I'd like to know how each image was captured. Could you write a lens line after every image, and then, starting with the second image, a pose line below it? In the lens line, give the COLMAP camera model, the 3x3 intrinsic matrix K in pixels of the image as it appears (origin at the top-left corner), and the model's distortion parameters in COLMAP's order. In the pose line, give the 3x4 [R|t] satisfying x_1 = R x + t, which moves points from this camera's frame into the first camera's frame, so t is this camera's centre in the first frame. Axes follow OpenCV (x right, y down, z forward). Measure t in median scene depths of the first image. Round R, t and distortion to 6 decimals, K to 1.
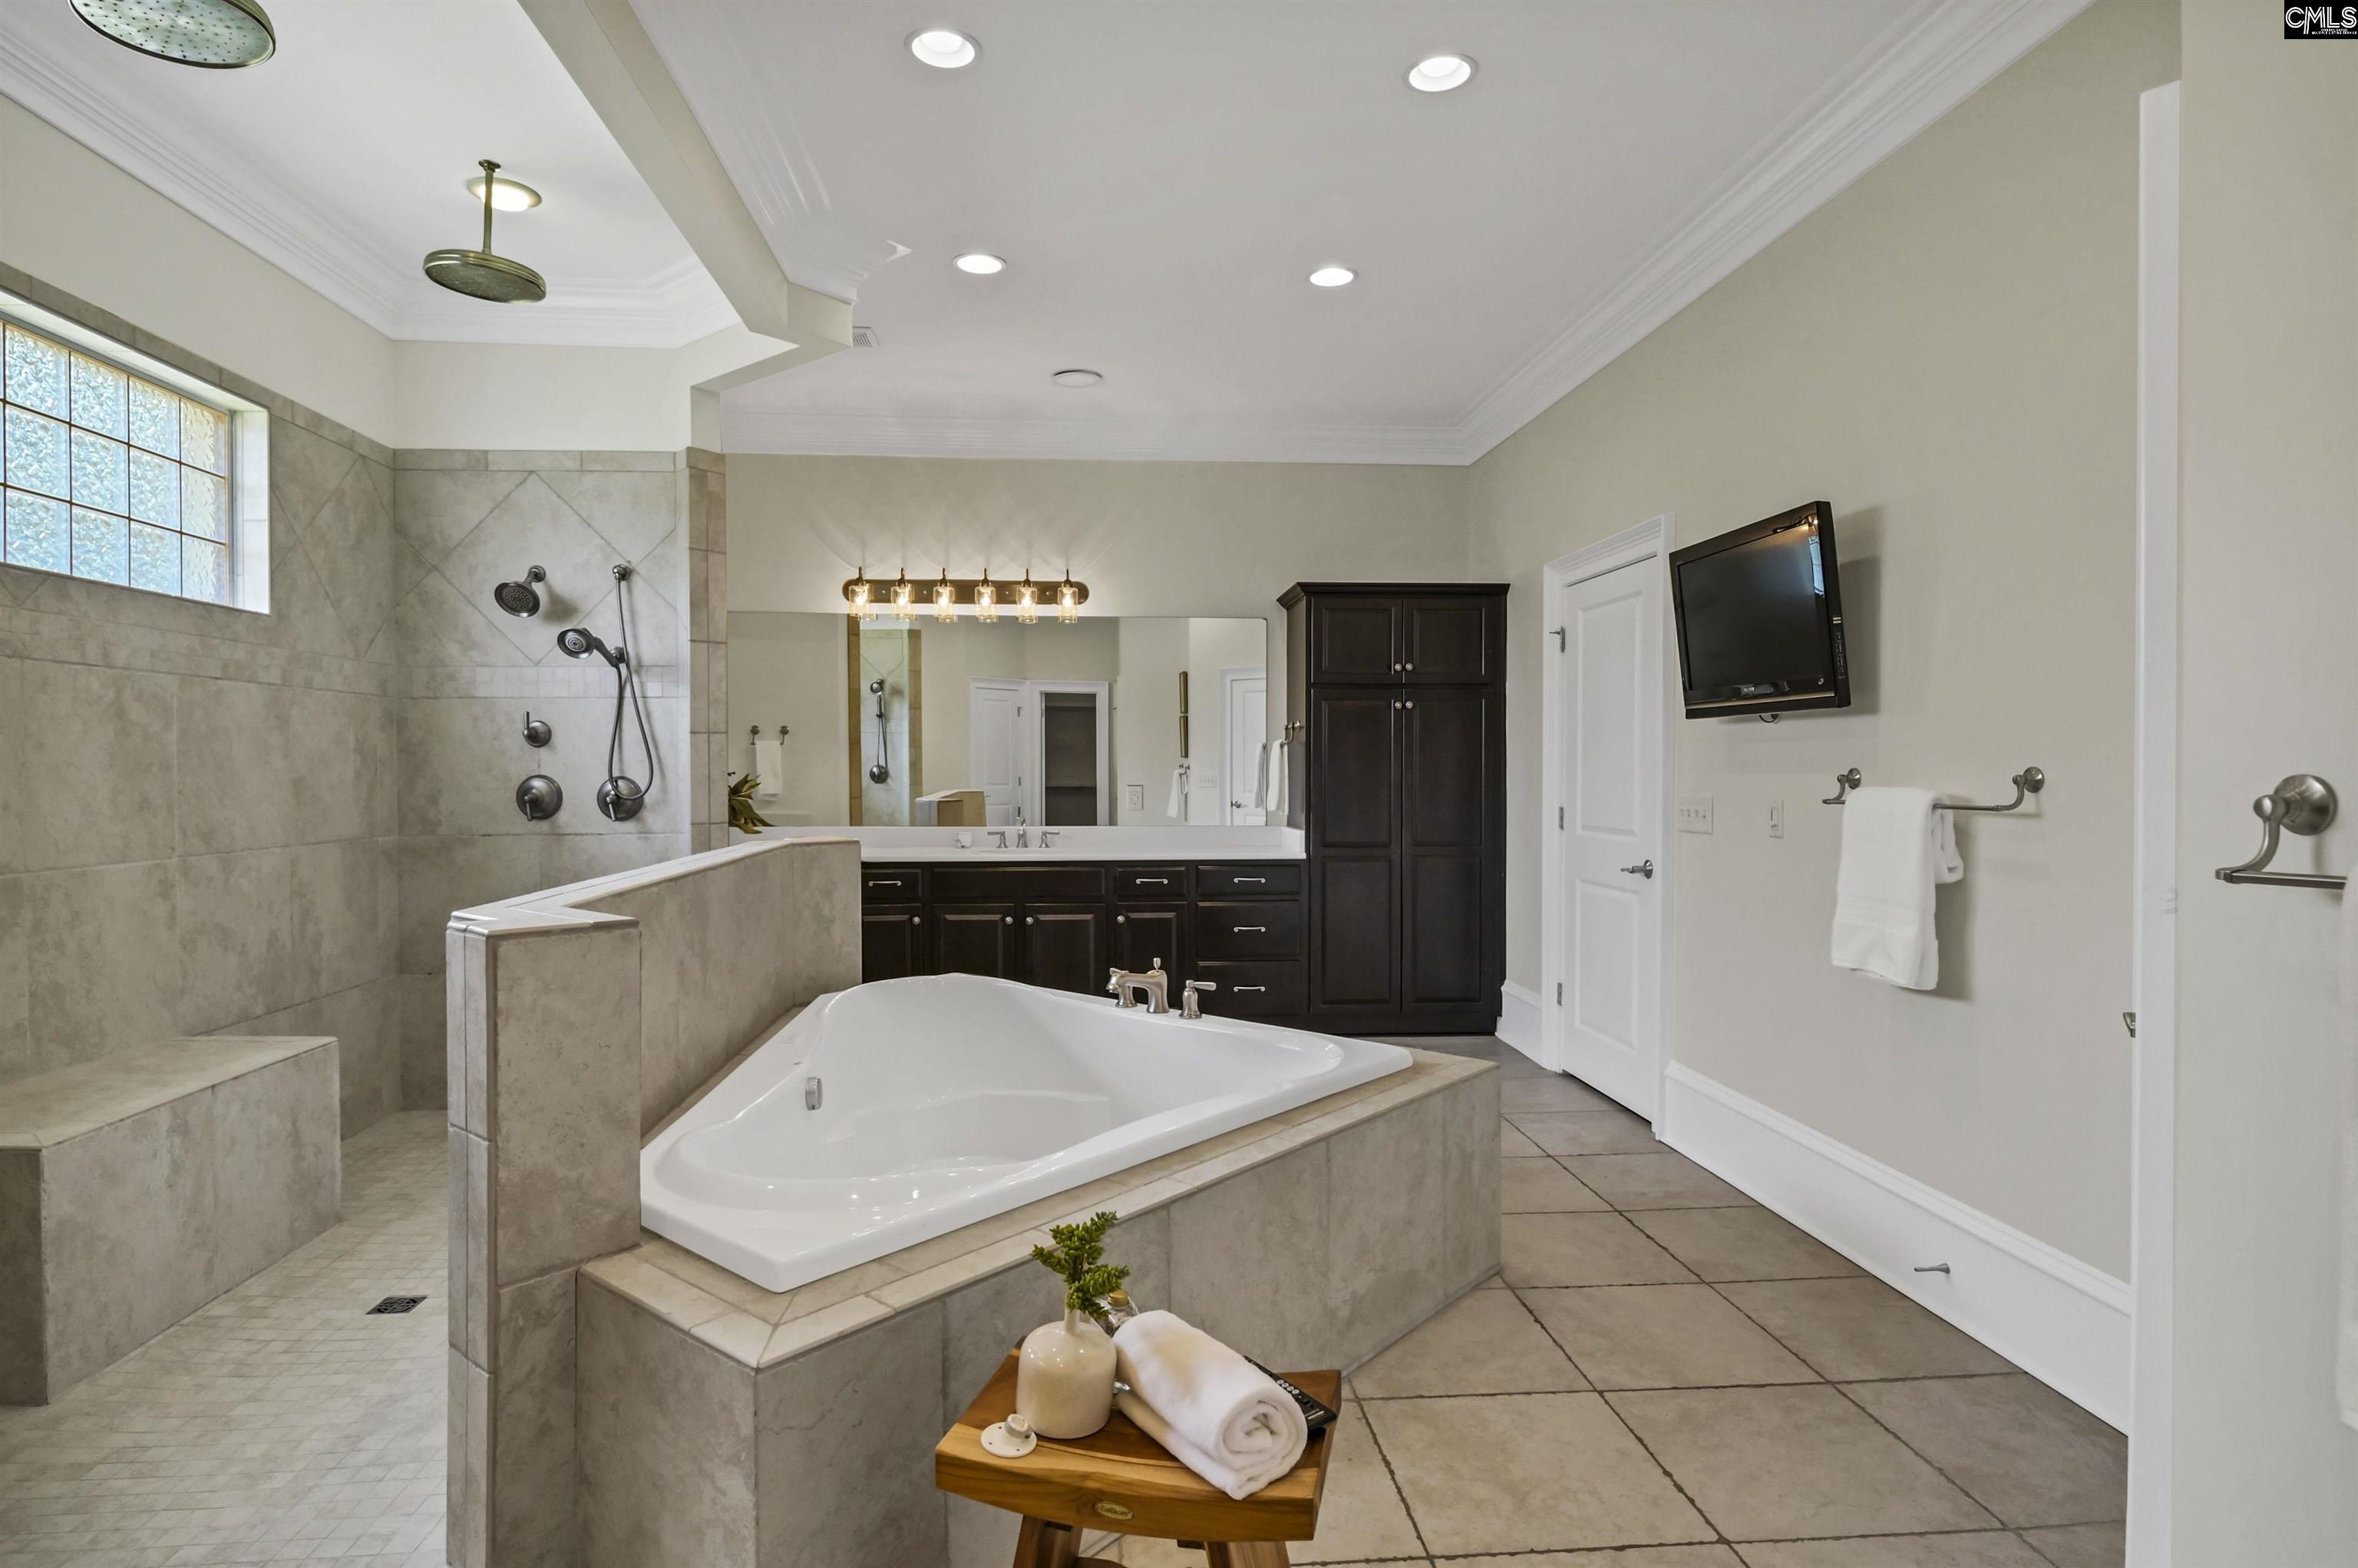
lens RADIAL K [[1213.3, 0, 1166.0], [0, 1213.3, 776.2], [0, 0, 1]] dist [0.000066, -0.001431]
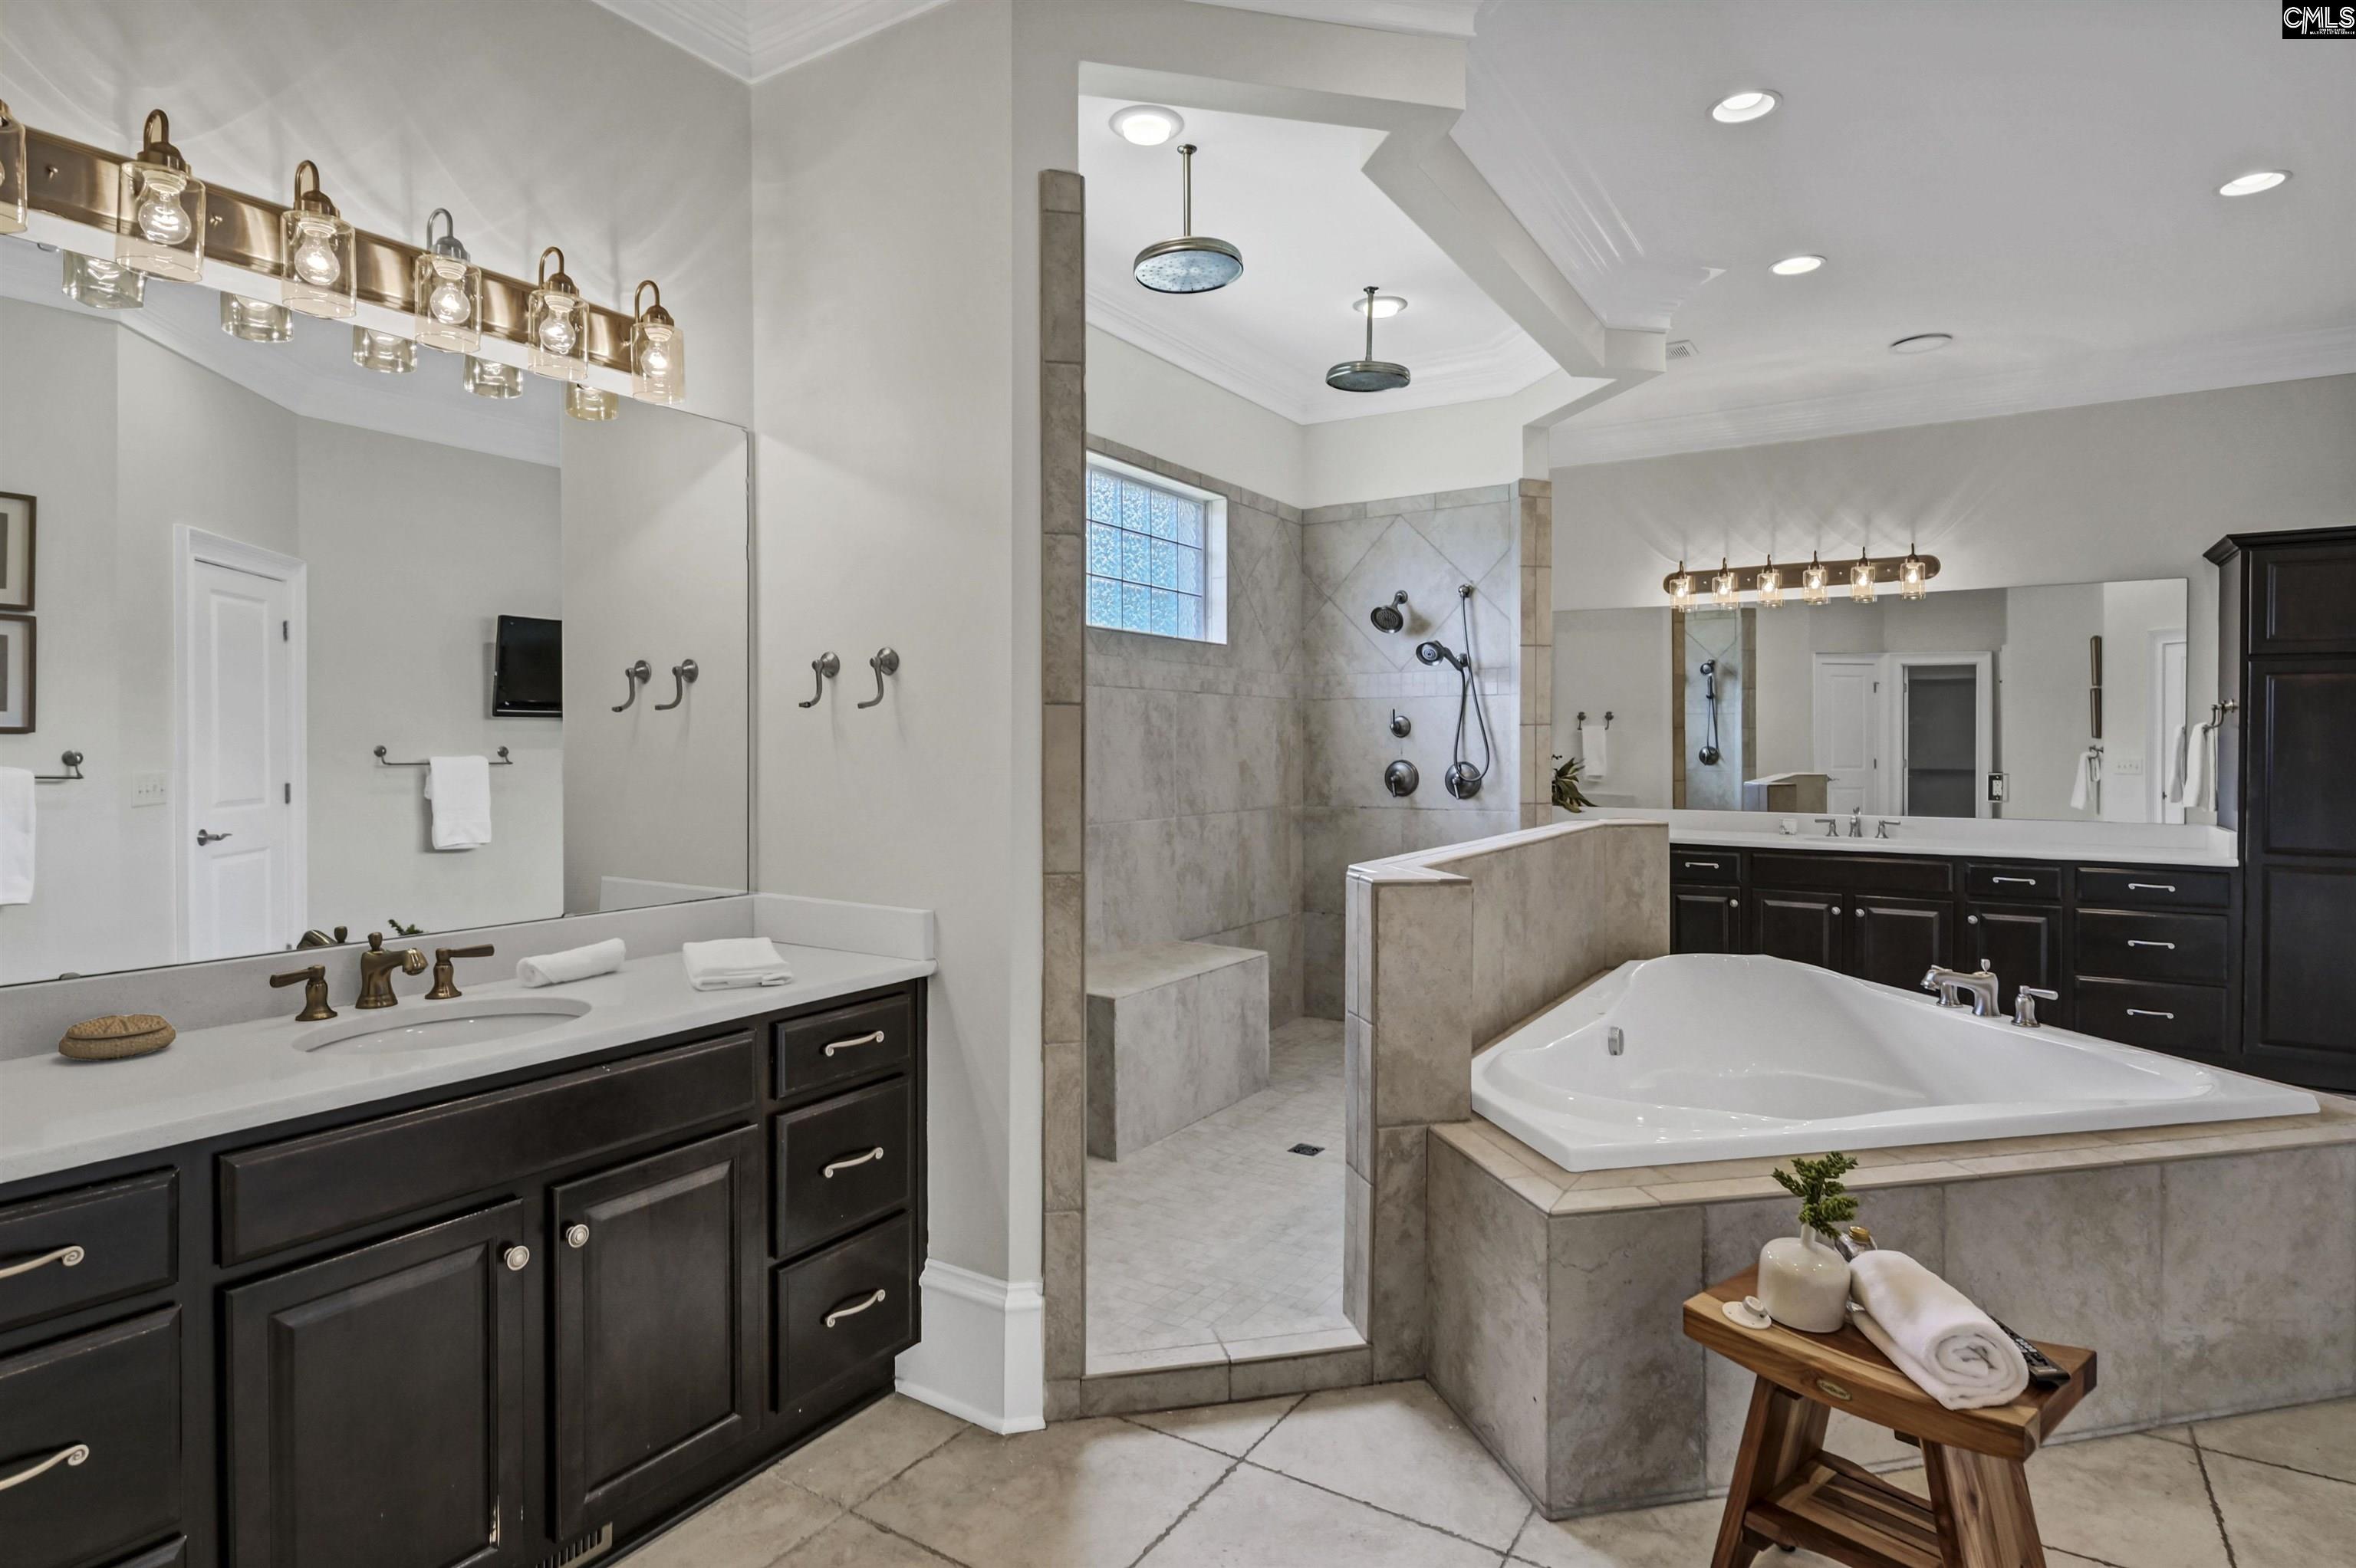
lens RADIAL K [[1212.2, 0, 1165.0], [0, 1212.2, 776.2], [0, 0, 1]] dist [0.000066, -0.001431]
pose [[0.786035, 0.015927, -0.617977, 0.071383], [-0.003117, 0.999757, 0.021802, -0.013478], [0.618174, -0.015211, 0.785894, -0.149154]]
